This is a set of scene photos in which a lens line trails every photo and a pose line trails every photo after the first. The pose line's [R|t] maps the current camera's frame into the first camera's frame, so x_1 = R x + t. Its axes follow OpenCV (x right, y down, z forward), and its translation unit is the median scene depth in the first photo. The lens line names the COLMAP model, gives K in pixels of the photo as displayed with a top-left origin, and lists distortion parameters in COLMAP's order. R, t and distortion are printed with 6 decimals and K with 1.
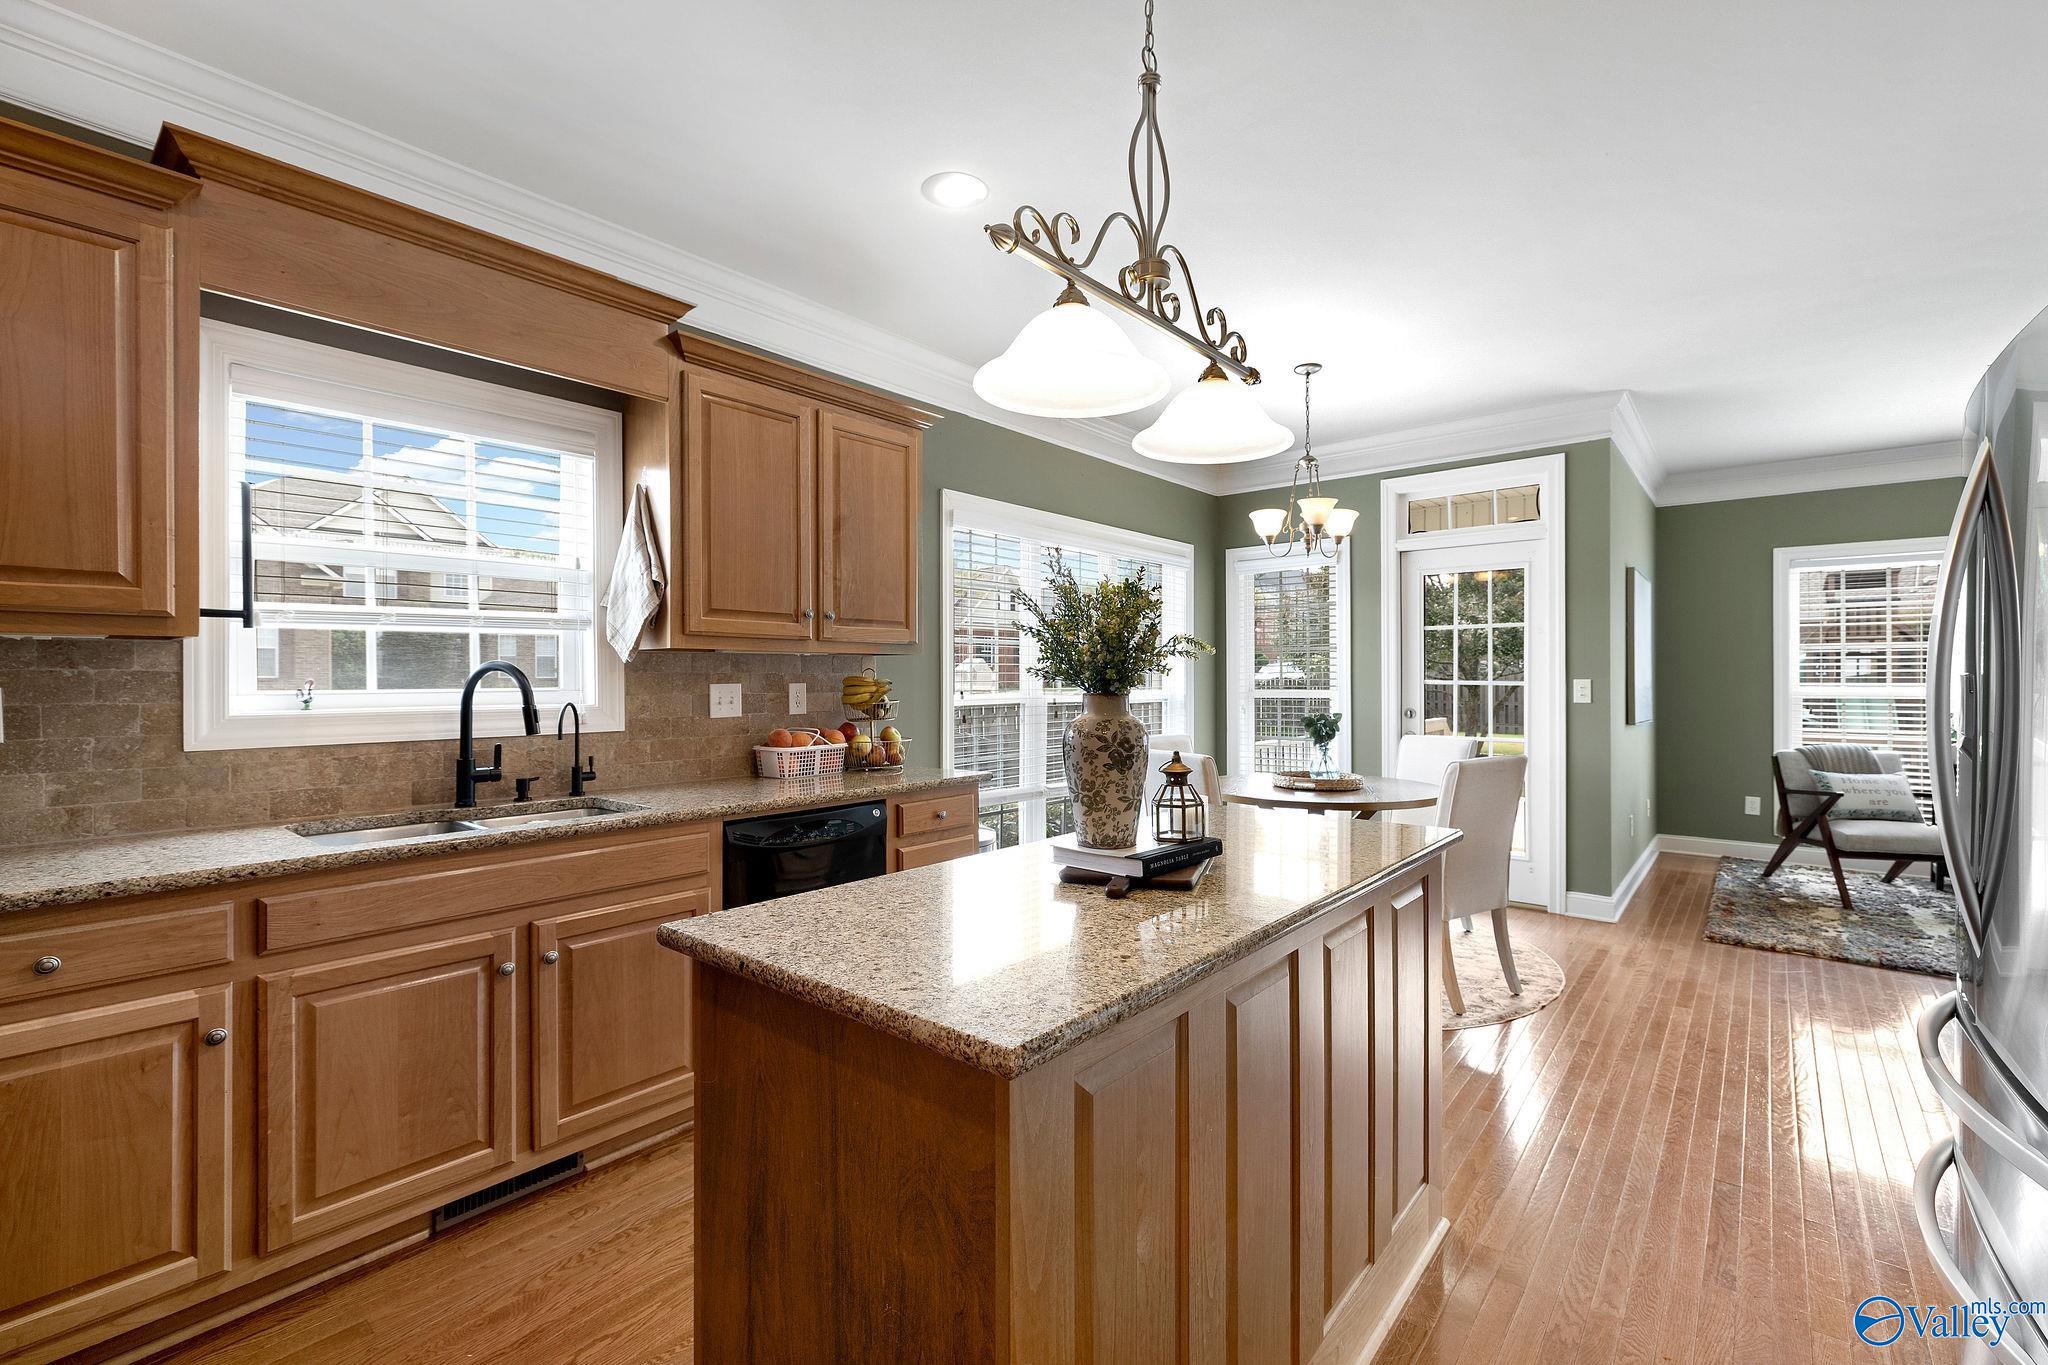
lens RADIAL K [[878.0, 0, 1059.0], [0, 878.0, 689.9], [0, 0, 1]] dist [0.002846, -0.001107]
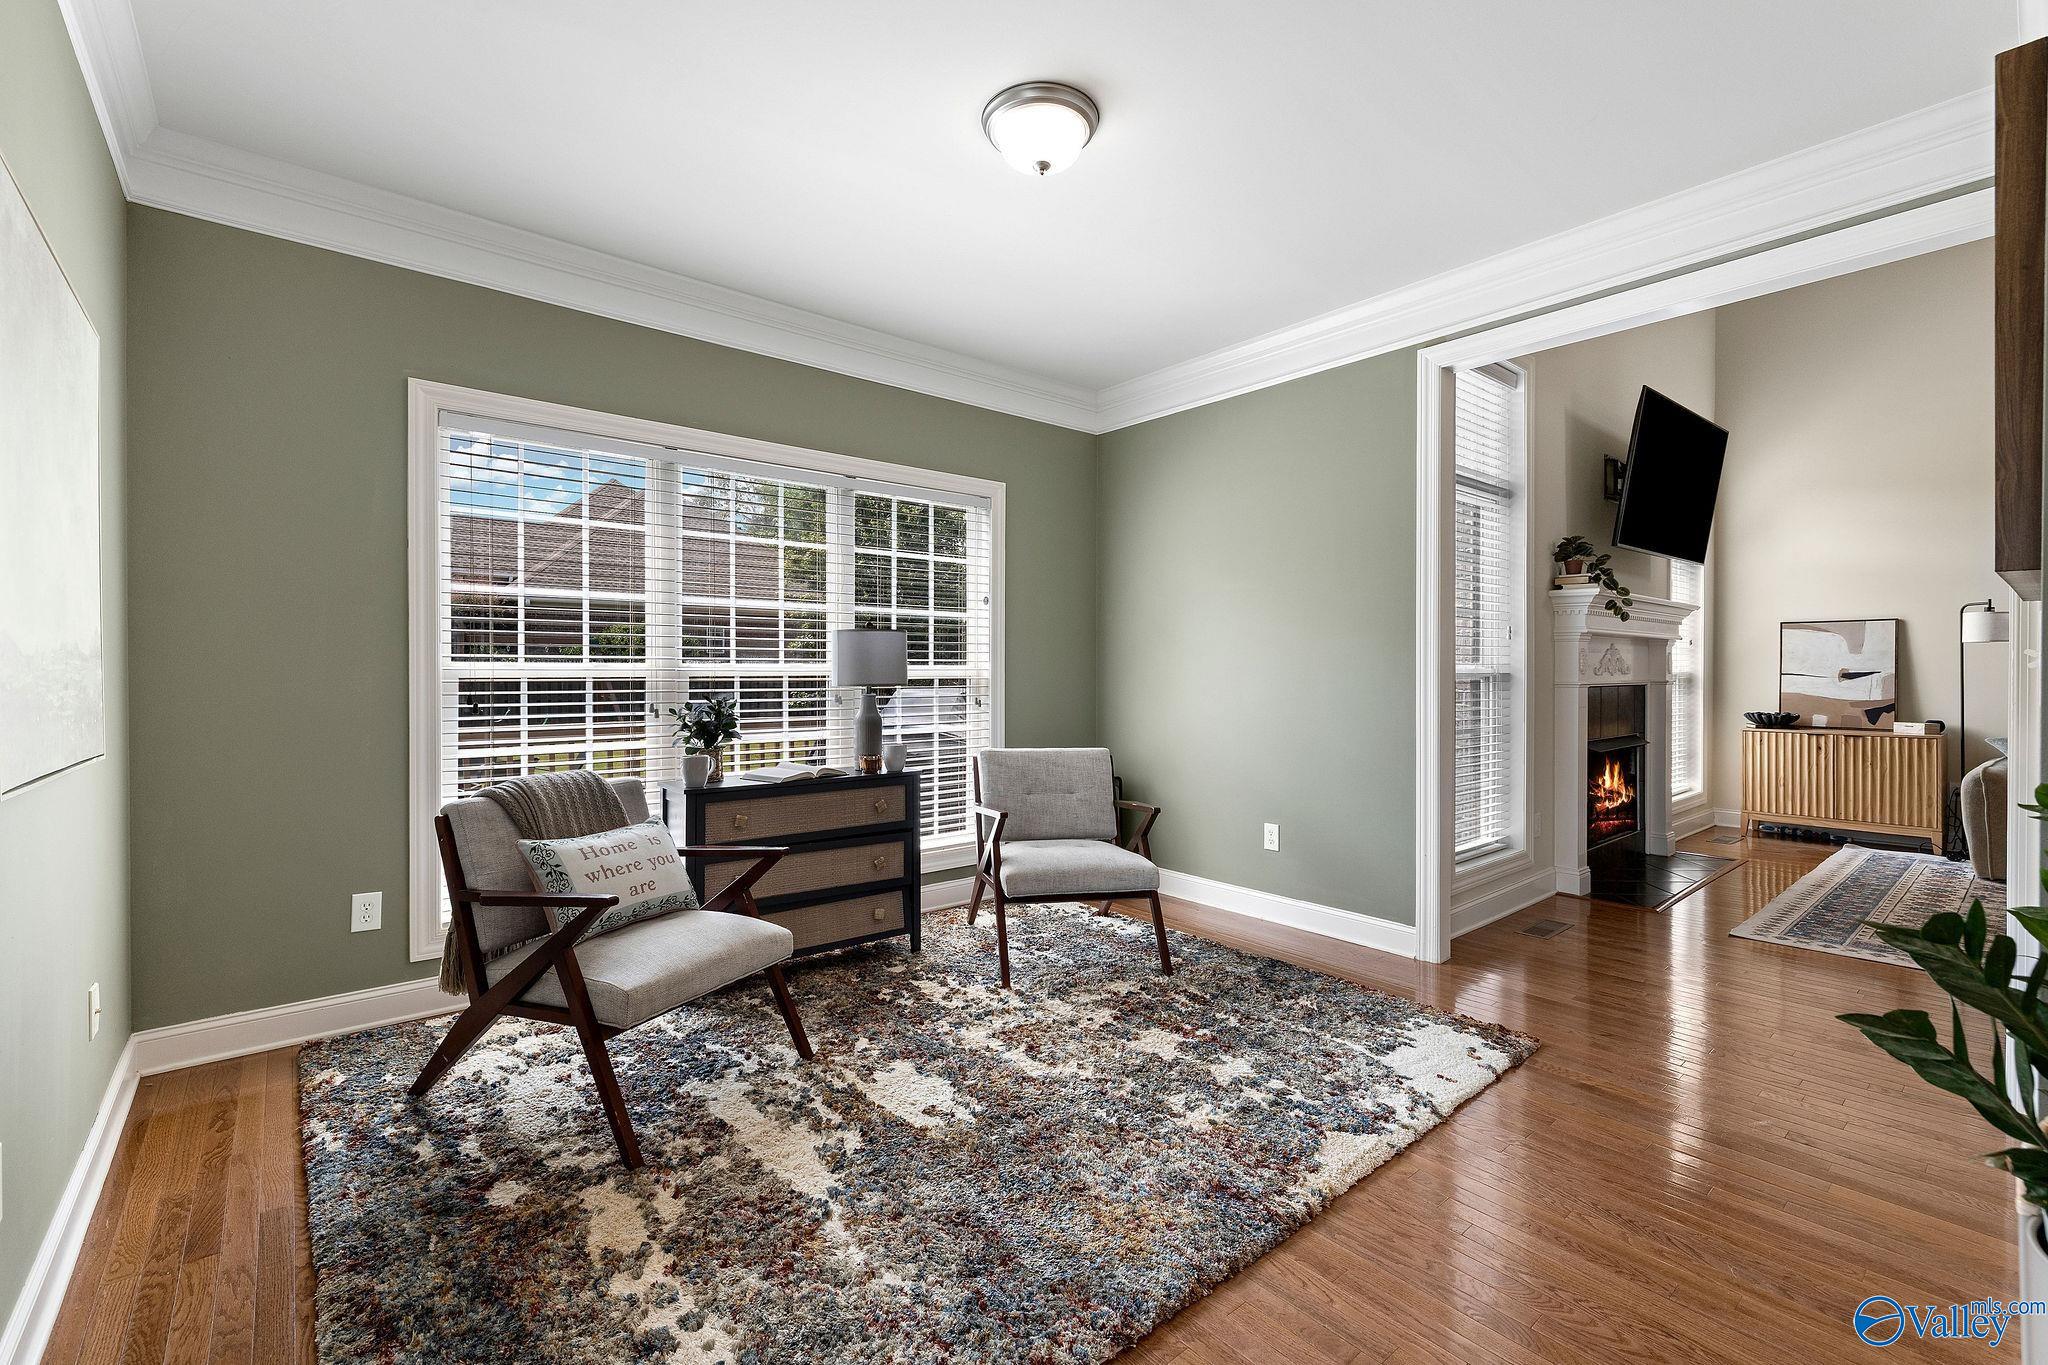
lens RADIAL K [[878.0, 0, 1025.3], [0, 878.0, 666.2], [0, 0, 1]] dist [0.002846, -0.001107]
pose [[0.190619, 0.004003, 0.981656, 0.479703], [0.004780, 0.999976, -0.005006, 0.004439], [-0.981652, 0.005647, 0.190595, 0.688801]]
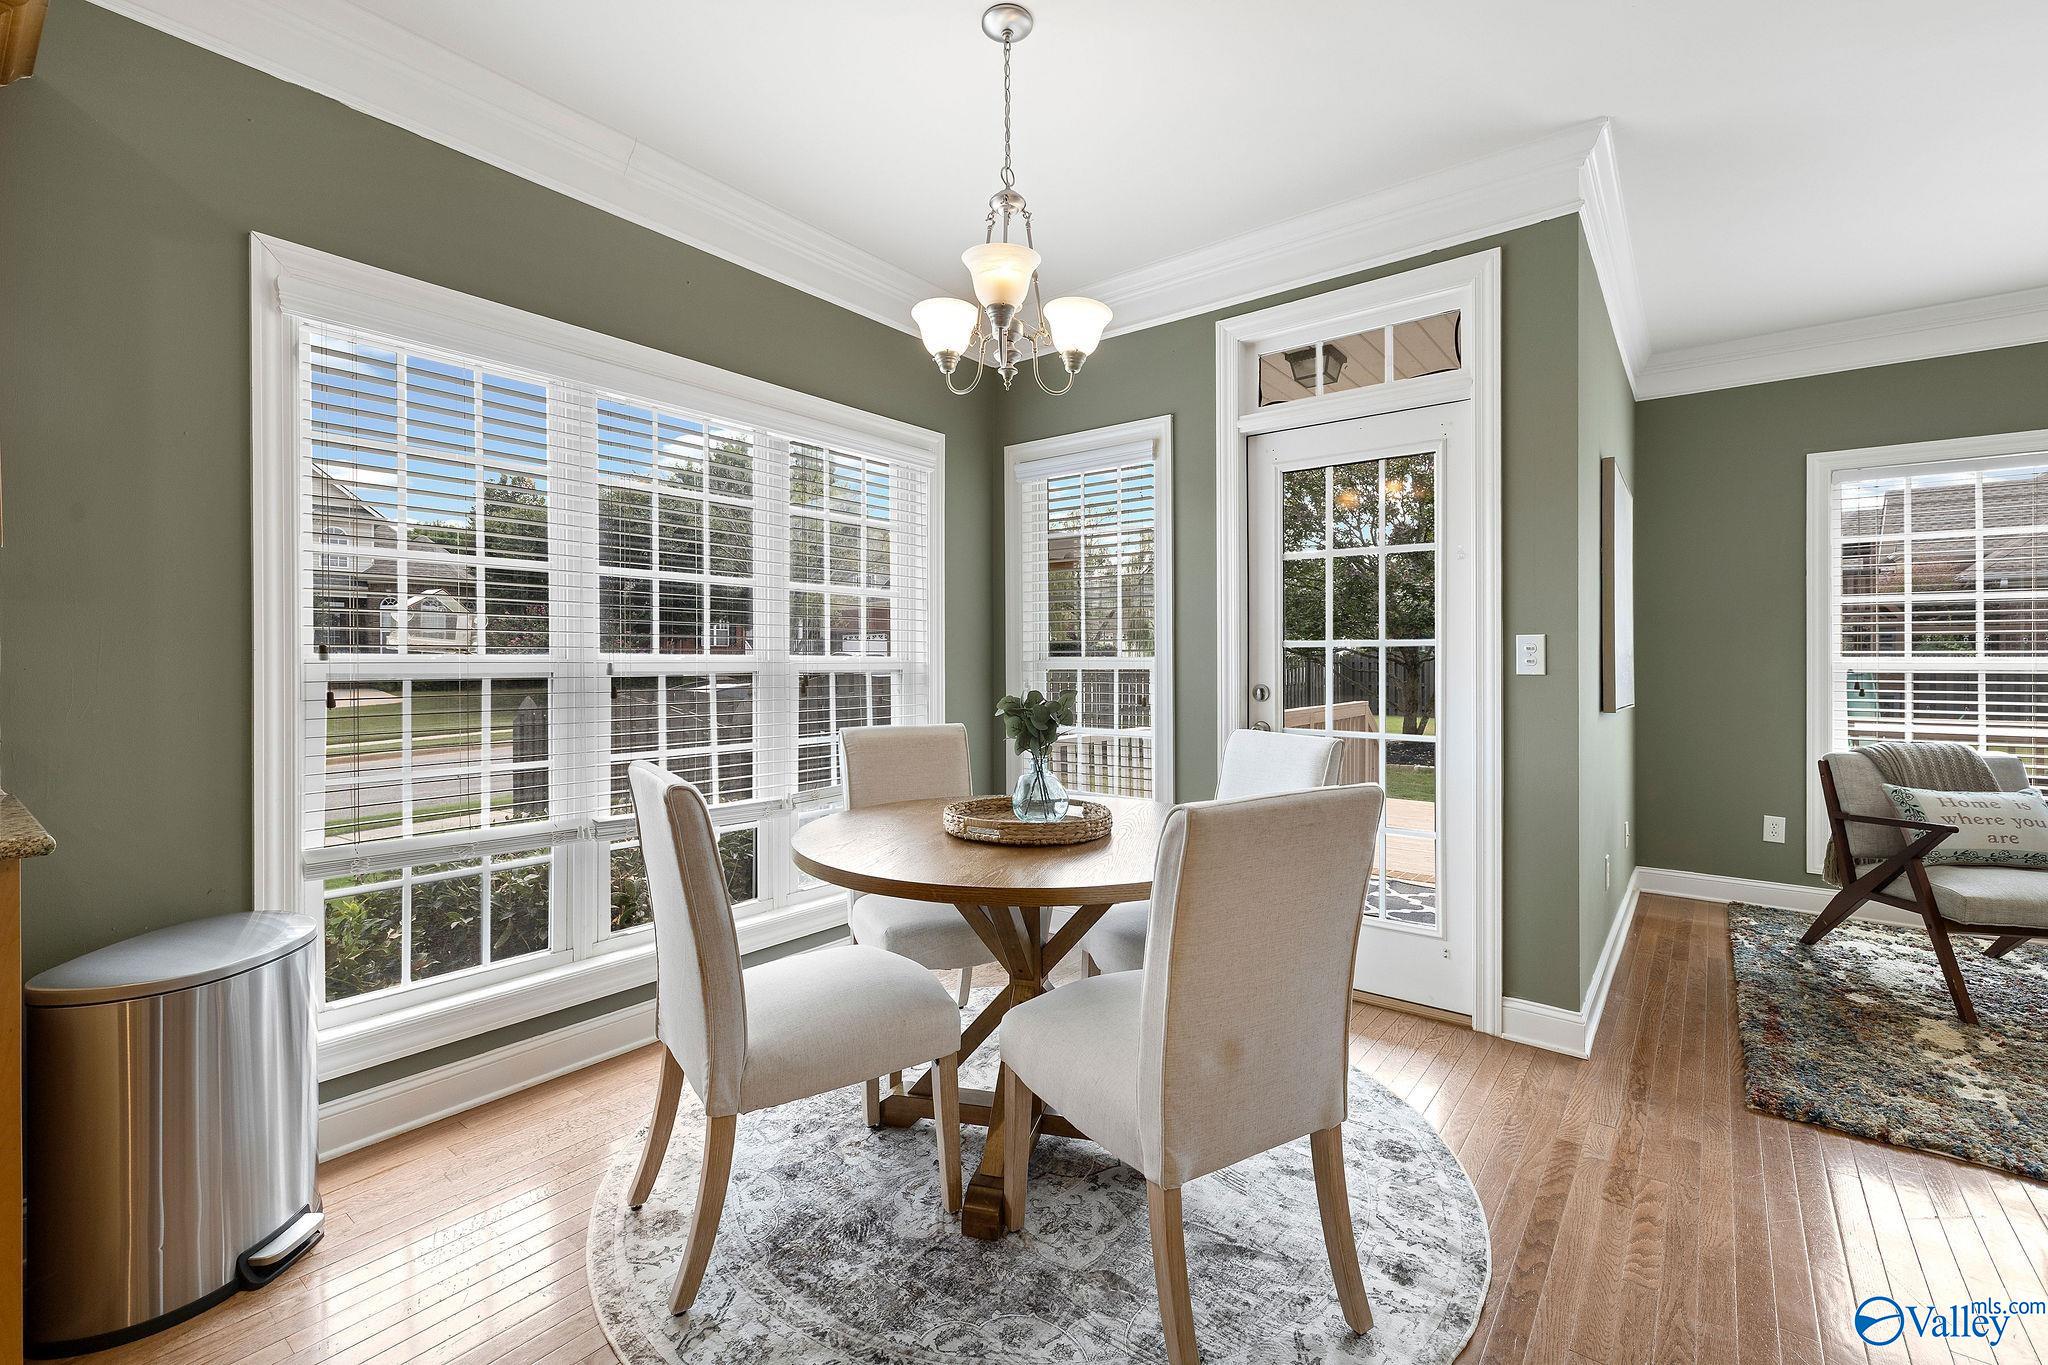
lens RADIAL K [[878.0, 0, 1038.2], [0, 878.0, 670.0], [0, 0, 1]] dist [0.002846, -0.001107]
pose [[0.999697, 0.003560, 0.024359, 0.238756], [-0.003502, 0.999991, -0.002407, 0.012970], [-0.024367, 0.002321, 0.999700, 0.398576]]
